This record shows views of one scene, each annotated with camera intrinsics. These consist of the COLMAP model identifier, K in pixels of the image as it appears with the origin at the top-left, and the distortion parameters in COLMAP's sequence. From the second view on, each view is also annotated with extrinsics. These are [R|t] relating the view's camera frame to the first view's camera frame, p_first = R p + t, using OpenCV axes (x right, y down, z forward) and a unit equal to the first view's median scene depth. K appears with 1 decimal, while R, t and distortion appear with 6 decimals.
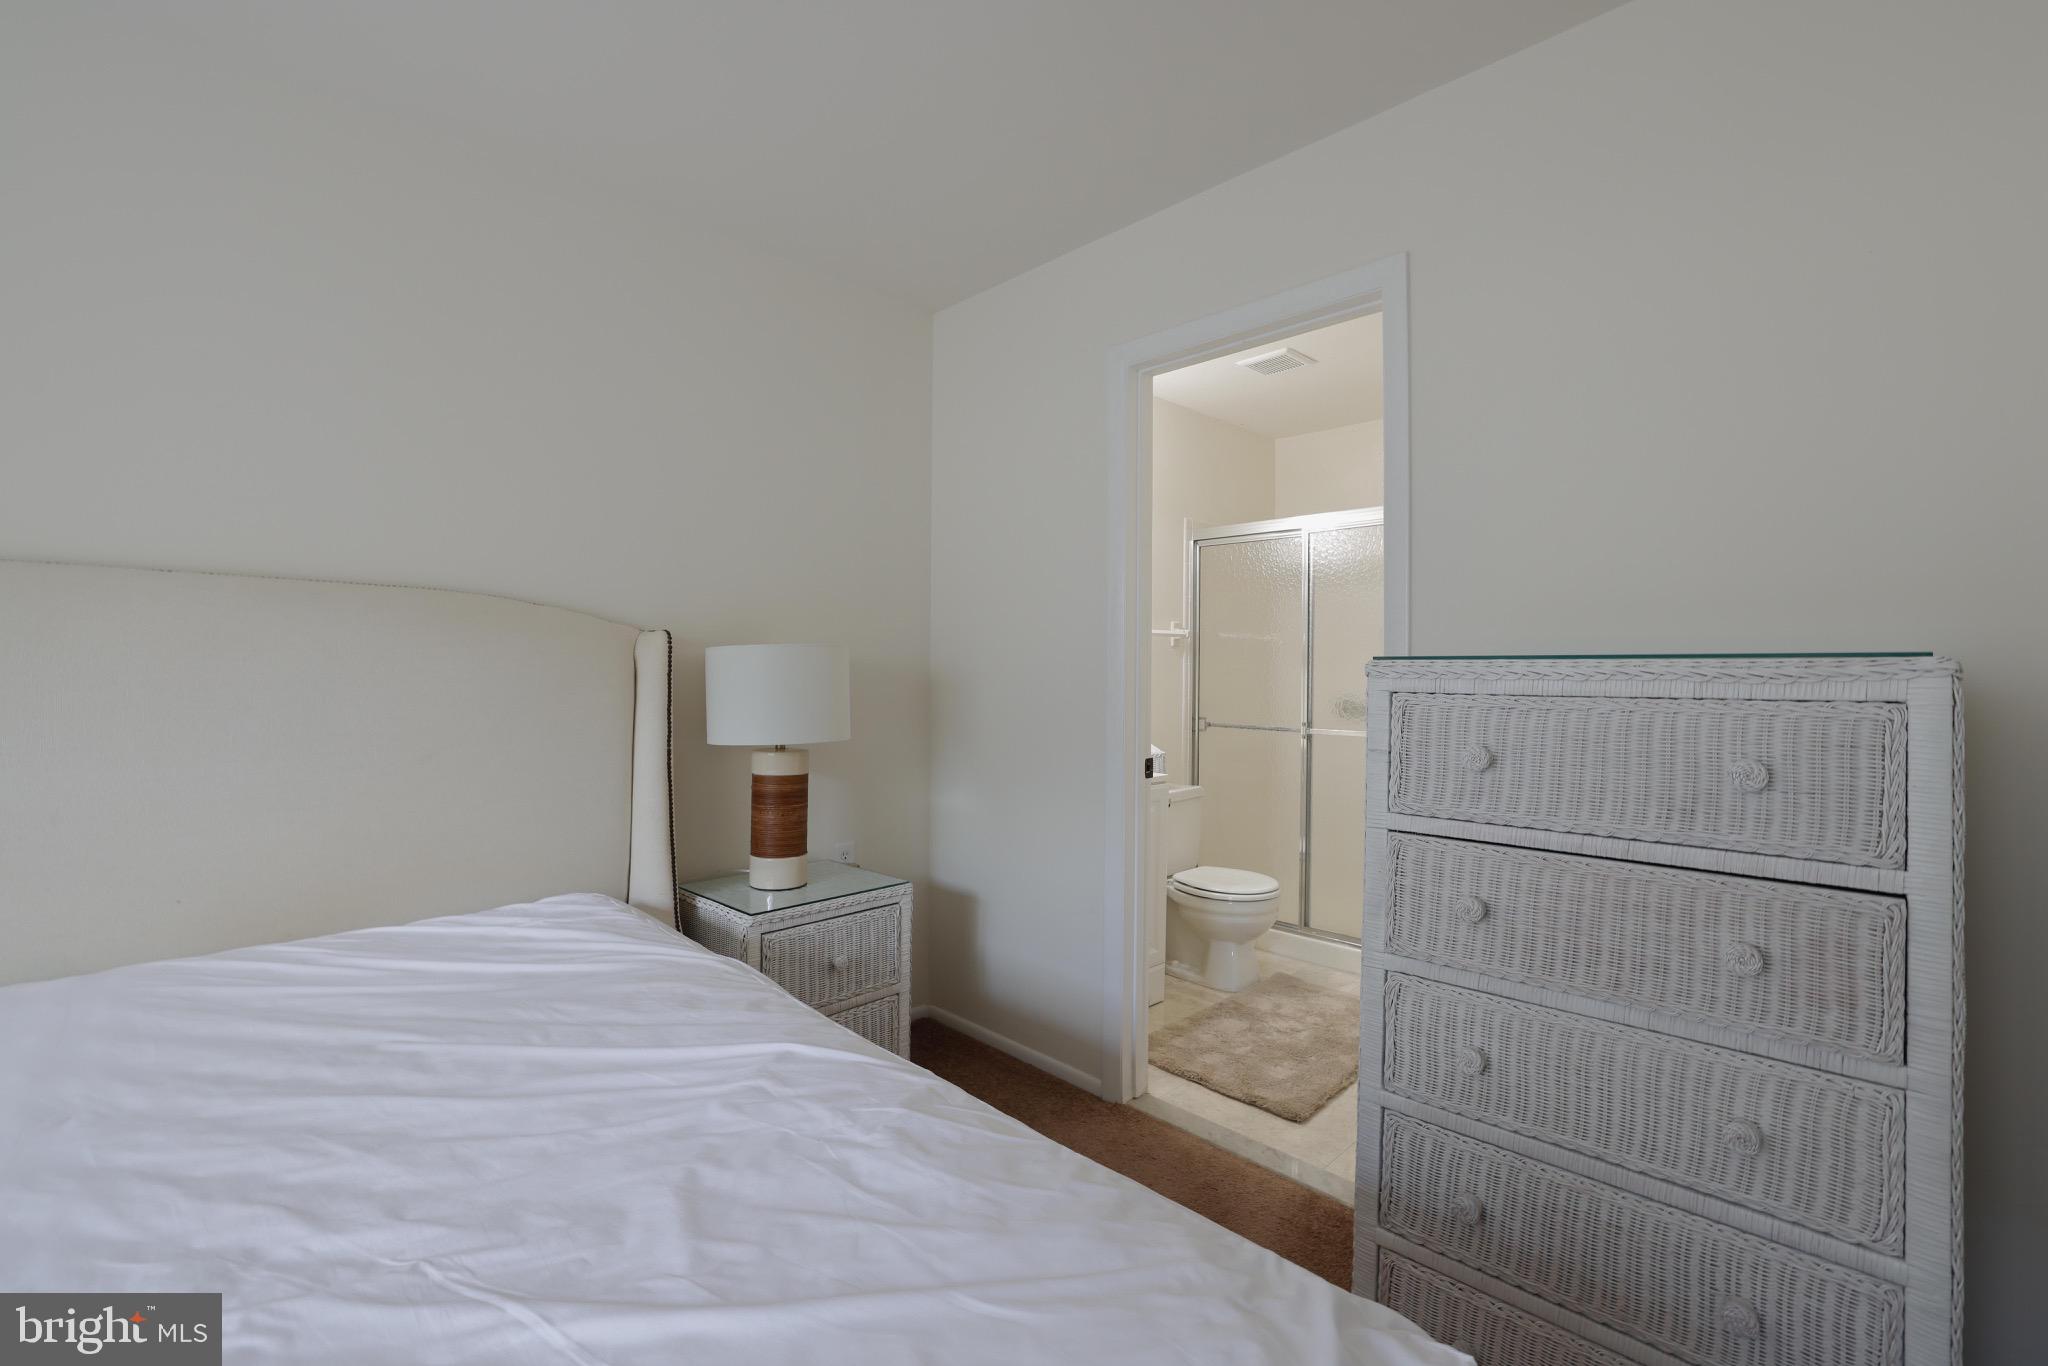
lens RADIAL K [[875.0, 0, 1025.5], [0, 875.0, 676.0], [0, 0, 1]] dist [-0.047625, 0.018464]
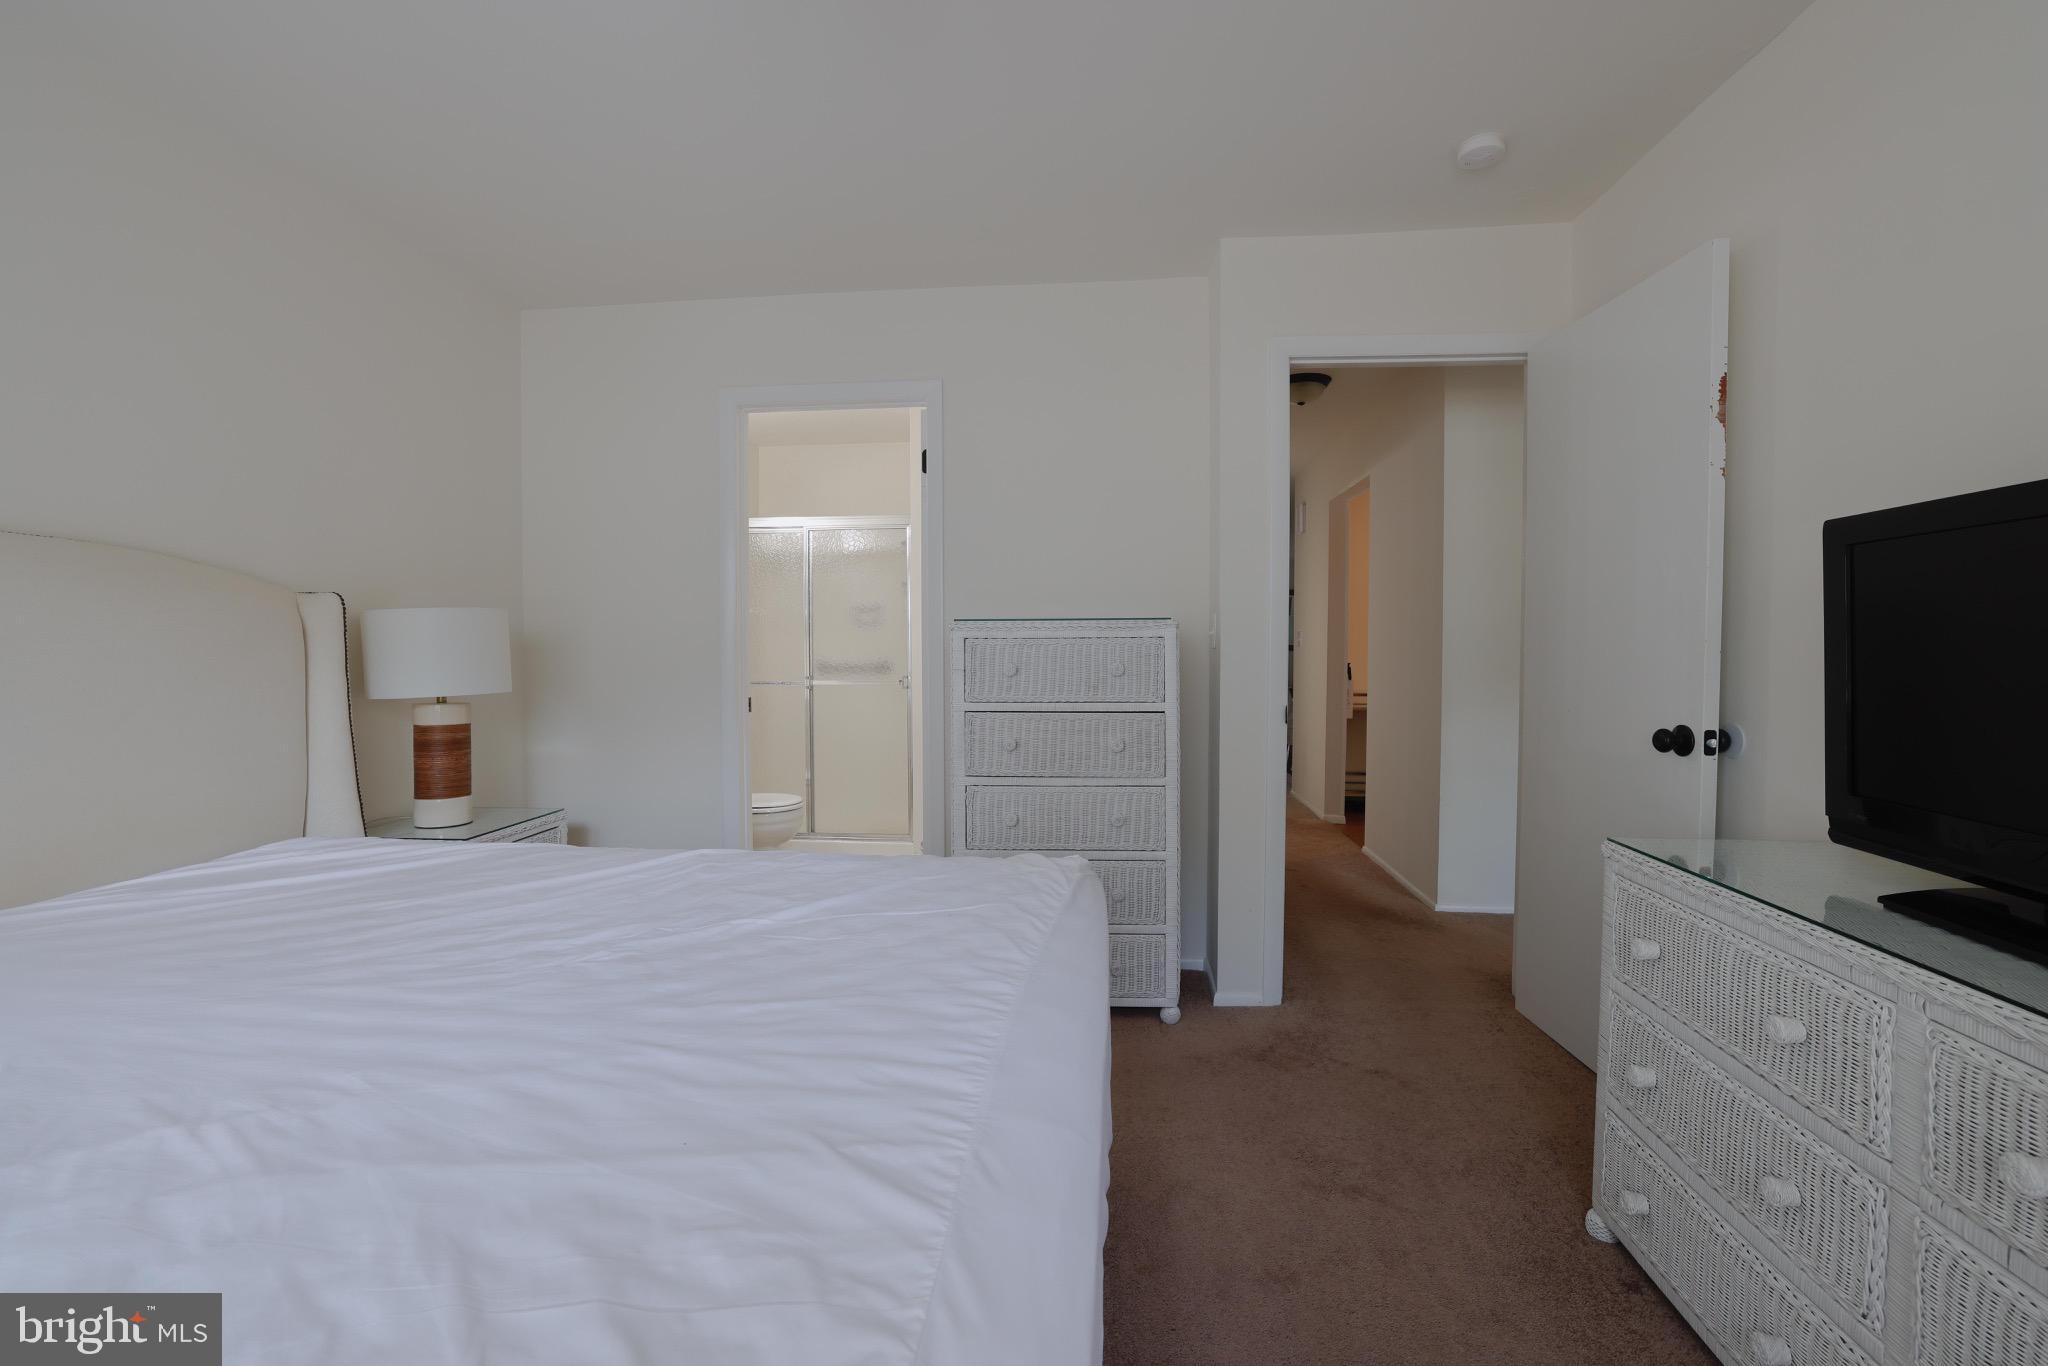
lens RADIAL K [[875.0, 0, 1025.5], [0, 875.0, 676.0], [0, 0, 1]] dist [-0.047625, 0.018464]
pose [[0.765351, -0.028686, 0.642973, -0.717920], [0.011418, 0.999454, 0.030999, 0.044240], [-0.643512, -0.016384, 0.765261, -0.551271]]
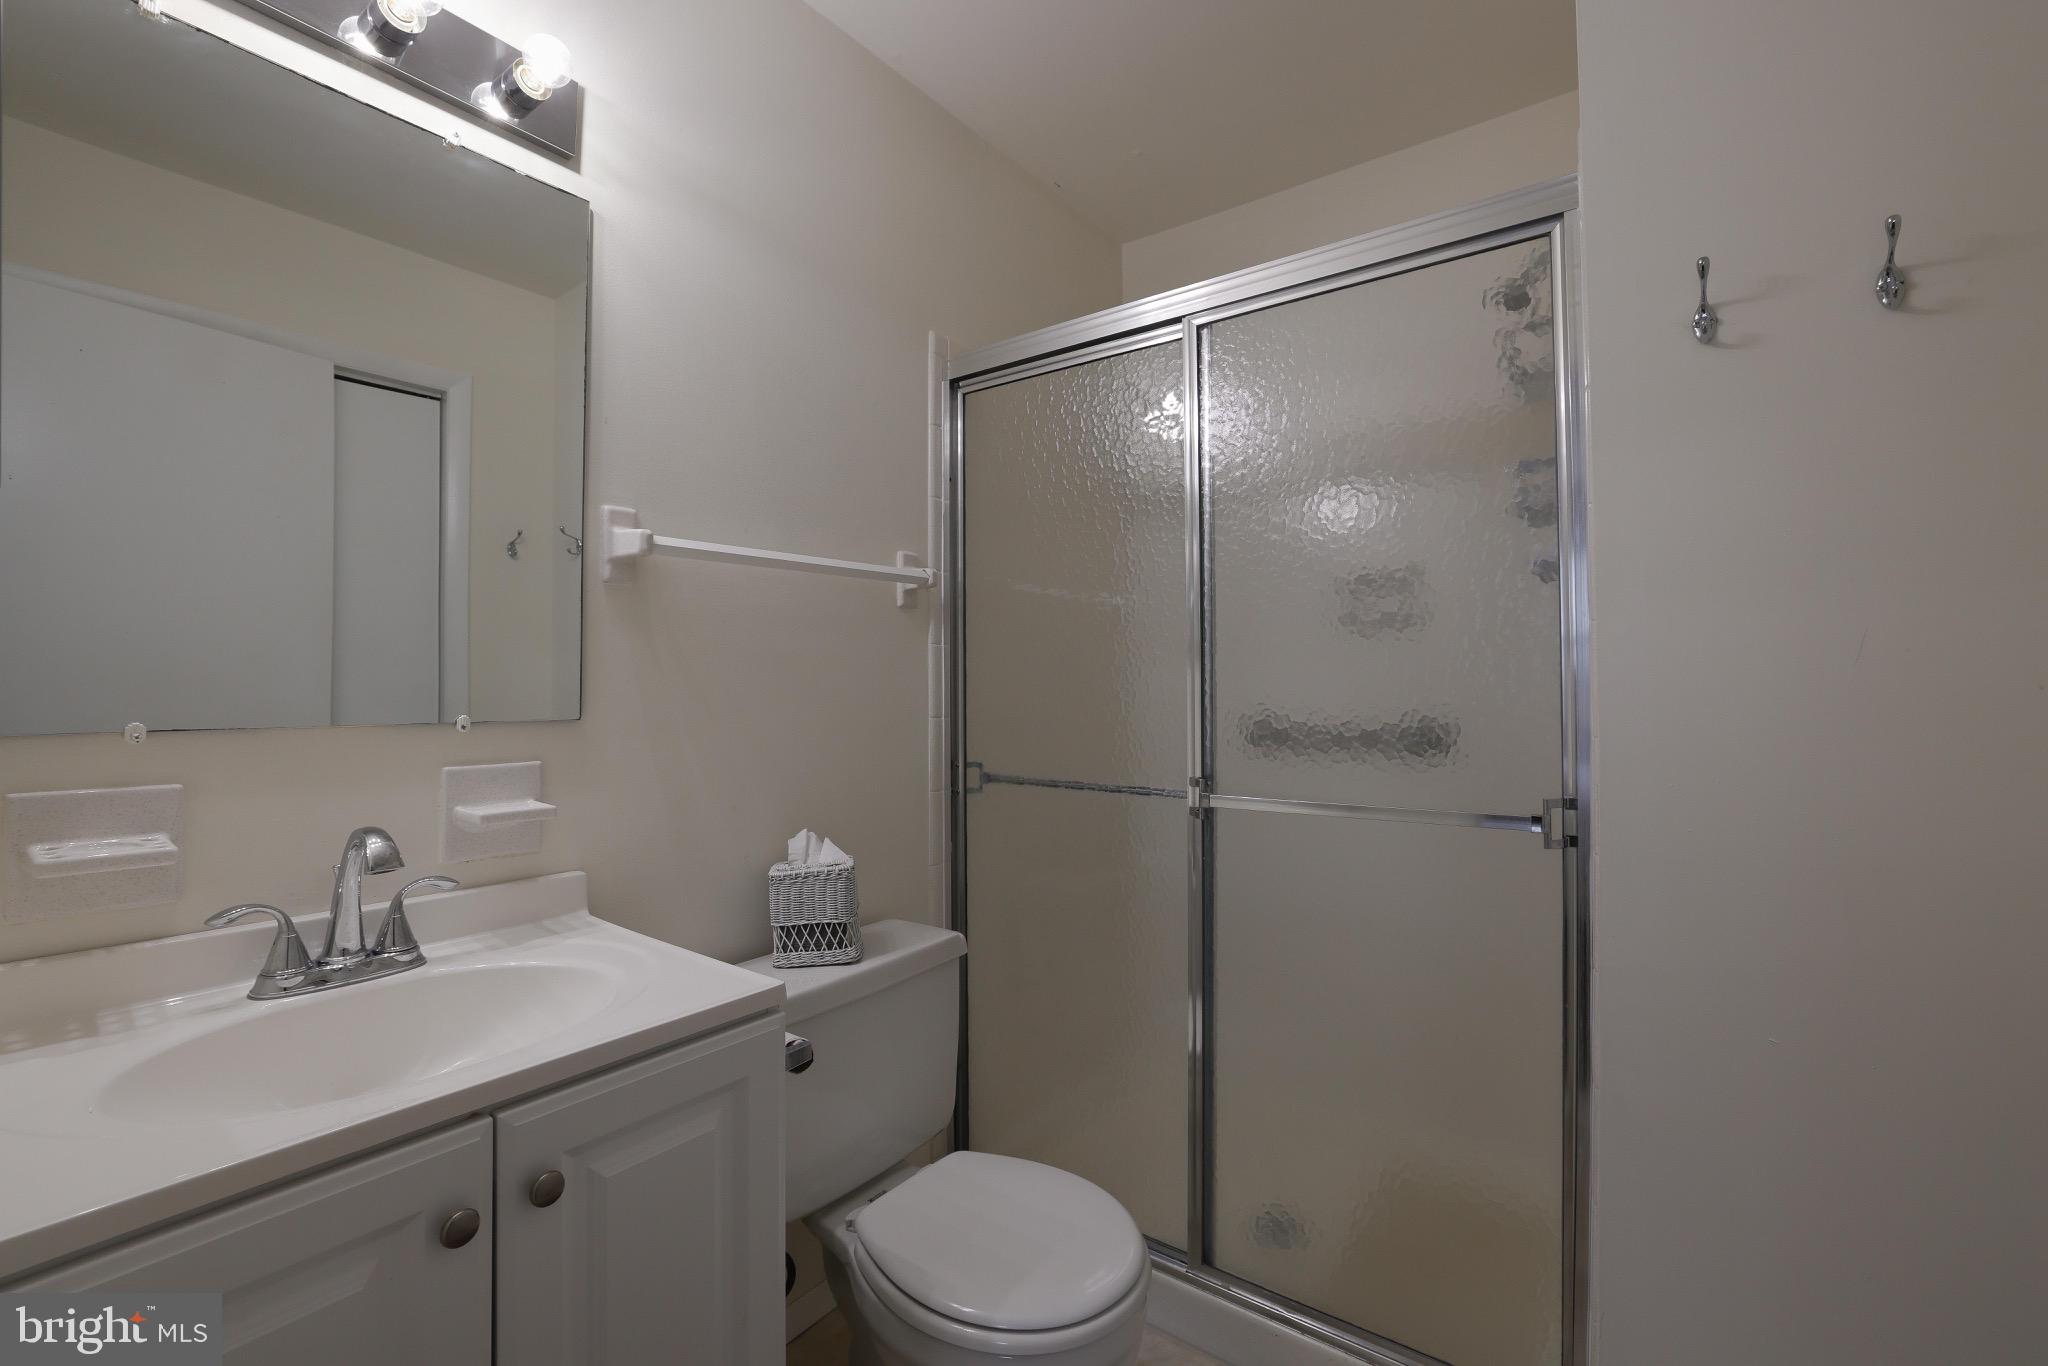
lens RADIAL K [[875.0, 0, 1025.5], [0, 875.0, 676.0], [0, 0, 1]] dist [-0.047625, 0.018464]
pose [[0.991378, -0.011486, 0.130527, 0.530172], [0.015499, 0.999437, -0.029769, 0.050761], [-0.130112, 0.031536, 0.990998, 1.689087]]
